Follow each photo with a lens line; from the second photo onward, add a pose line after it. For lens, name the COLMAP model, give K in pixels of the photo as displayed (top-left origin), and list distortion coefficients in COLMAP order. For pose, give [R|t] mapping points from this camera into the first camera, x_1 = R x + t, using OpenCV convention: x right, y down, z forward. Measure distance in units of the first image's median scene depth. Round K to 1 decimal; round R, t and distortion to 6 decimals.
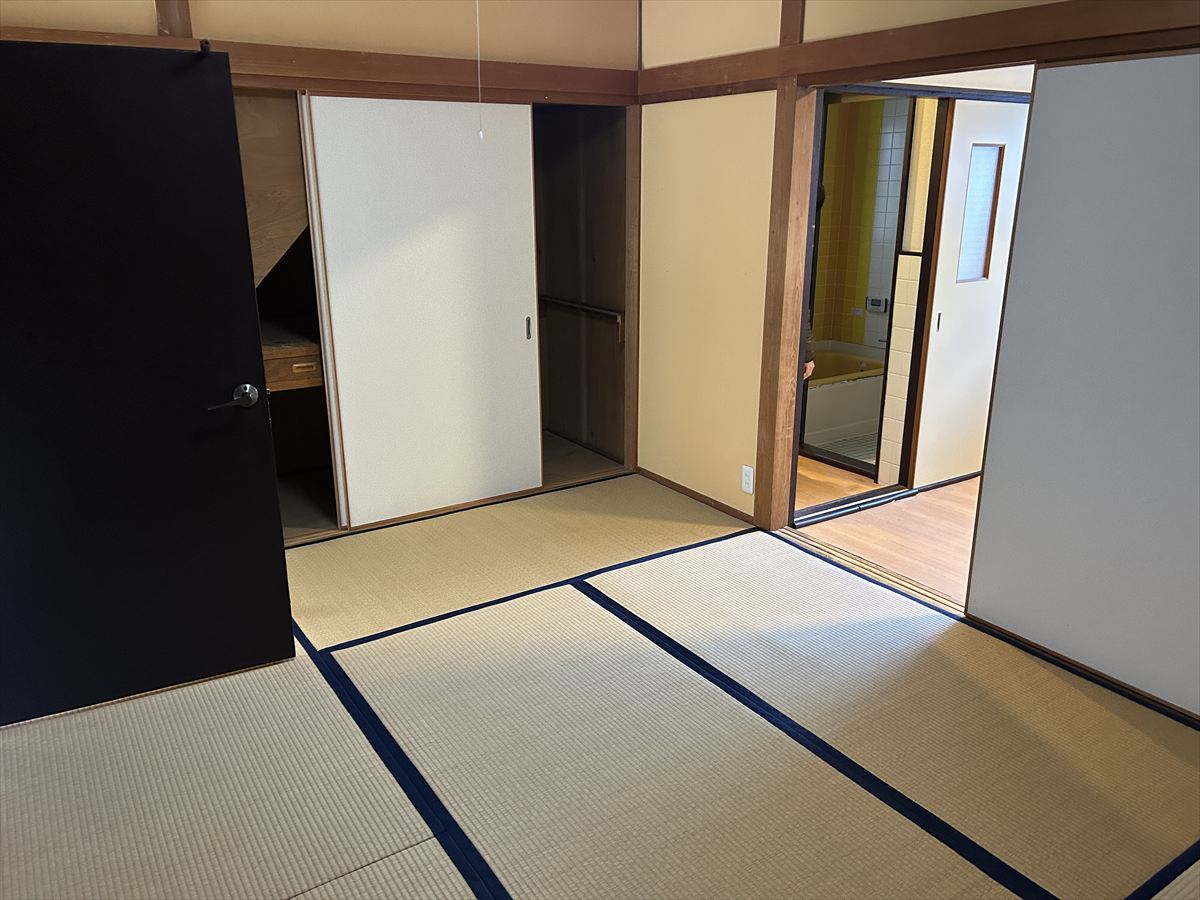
lens RADIAL K [[898.9, 0, 598.6], [0, 898.9, 442.3], [0, 0, 1]] dist [0.110277, -0.152053]
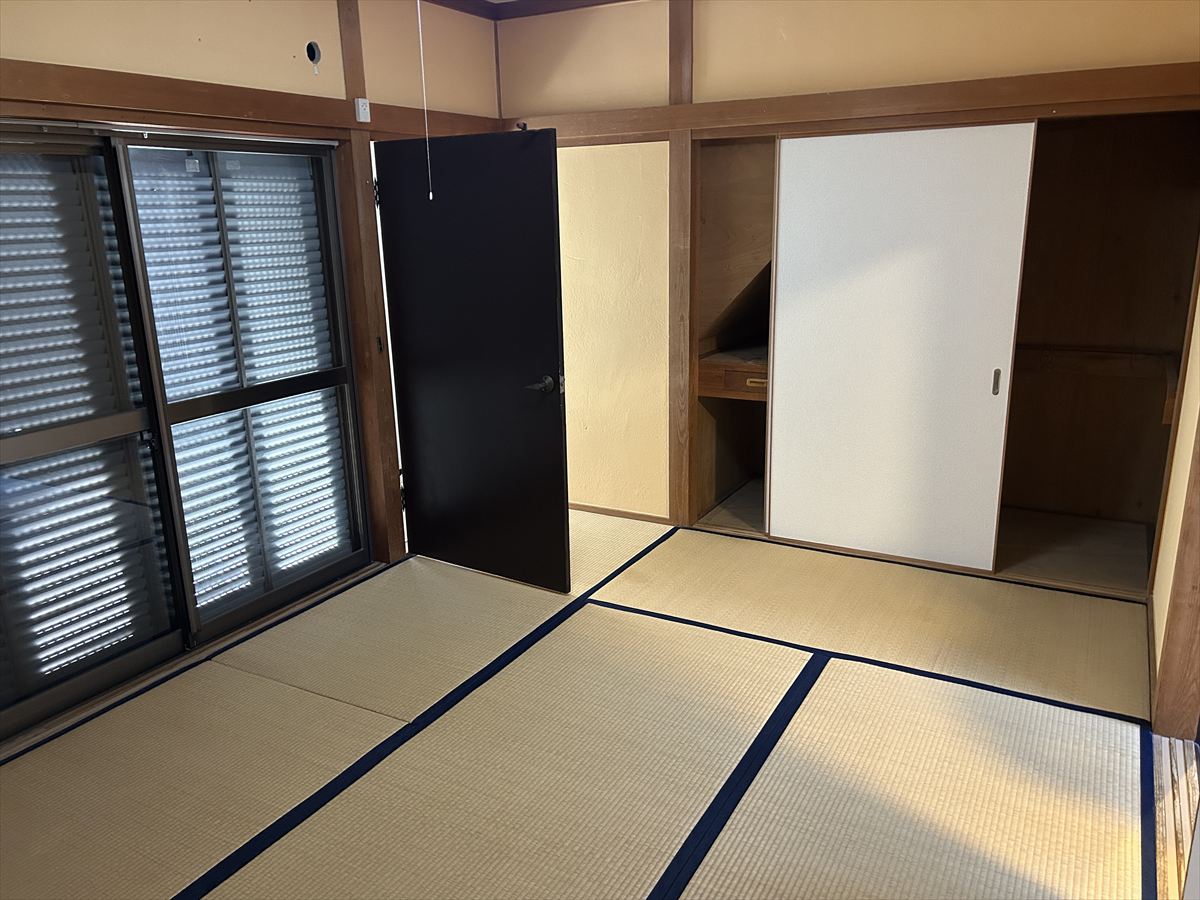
lens RADIAL K [[898.9, 0, 598.6], [0, 898.9, 442.3], [0, 0, 1]] dist [0.110277, -0.152053]
pose [[0.461932, 0.219039, -0.859442, 0.532502], [-0.229653, 0.965515, 0.122639, -0.098147], [0.856667, 0.140722, 0.496305, 0.281628]]
